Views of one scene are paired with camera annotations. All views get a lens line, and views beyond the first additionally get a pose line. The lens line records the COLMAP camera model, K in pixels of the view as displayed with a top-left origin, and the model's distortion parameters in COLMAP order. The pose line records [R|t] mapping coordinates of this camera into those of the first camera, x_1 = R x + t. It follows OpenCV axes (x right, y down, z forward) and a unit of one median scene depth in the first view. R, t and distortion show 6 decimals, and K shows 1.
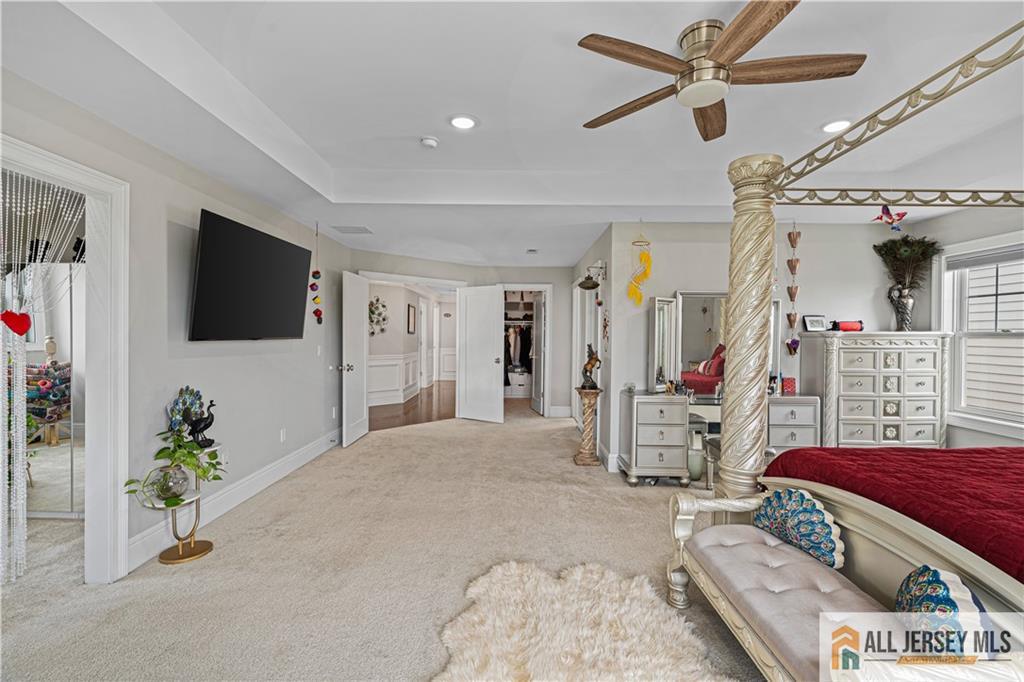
lens RADIAL K [[468.5, 0, 518.0], [0, 468.5, 336.6], [0, 0, 1]] dist [-0.004700, -0.000065]
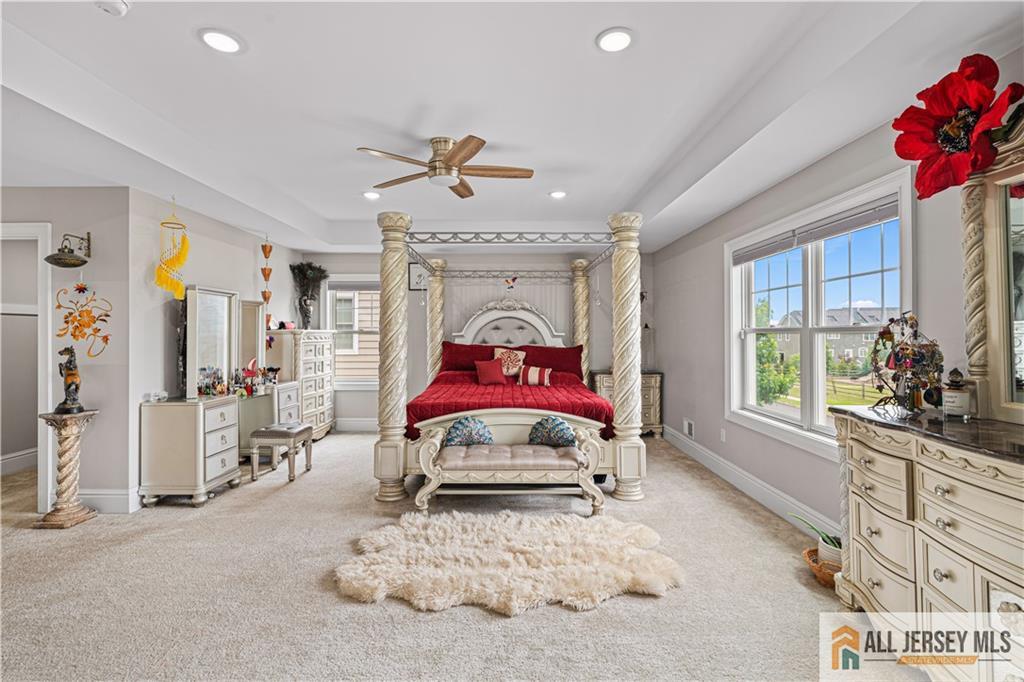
lens RADIAL K [[468.5, 0, 518.0], [0, 468.5, 336.6], [0, 0, 1]] dist [-0.004700, -0.000065]
pose [[-0.020708, -0.013690, 0.999692, -0.624168], [0.007504, 0.999876, 0.013848, -0.006014], [-0.999757, 0.007789, -0.020603, 0.410294]]
